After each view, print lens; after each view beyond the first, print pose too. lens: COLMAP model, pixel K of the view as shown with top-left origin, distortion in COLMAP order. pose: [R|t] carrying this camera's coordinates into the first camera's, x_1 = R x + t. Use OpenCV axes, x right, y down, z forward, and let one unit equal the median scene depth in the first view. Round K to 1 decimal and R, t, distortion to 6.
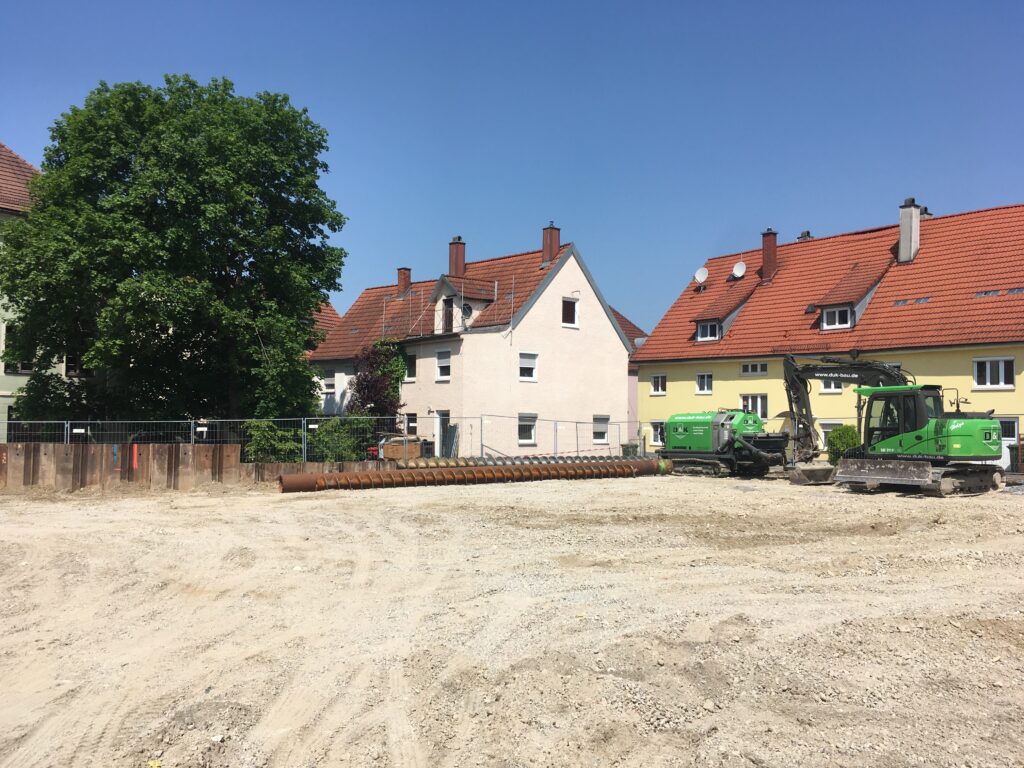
lens RADIAL K [[885.2, 0, 512.8], [0, 885.2, 381.3], [0, 0, 1]] dist [0.082292, -0.067073]
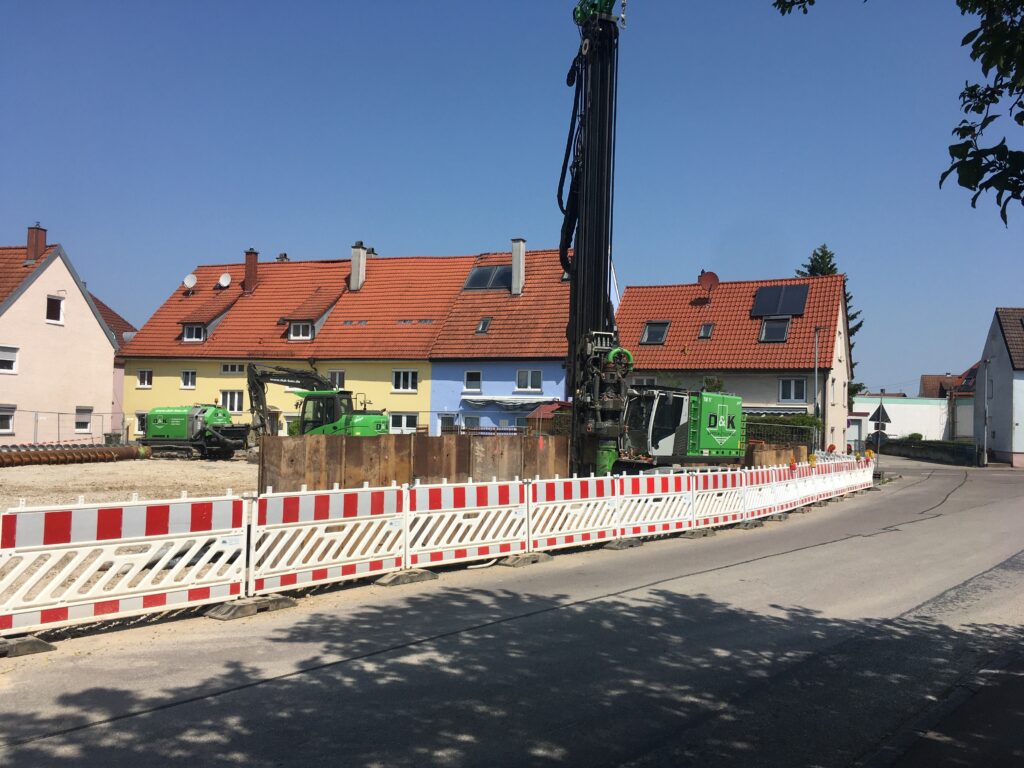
lens RADIAL K [[885.2, 0, 512.8], [0, 885.2, 381.3], [0, 0, 1]] dist [0.082292, -0.067073]
pose [[0.854959, 0.031389, 0.517745, -0.022710], [-0.037662, 0.999289, 0.001609, -0.014447], [-0.517326, -0.020875, 0.855534, -0.212411]]
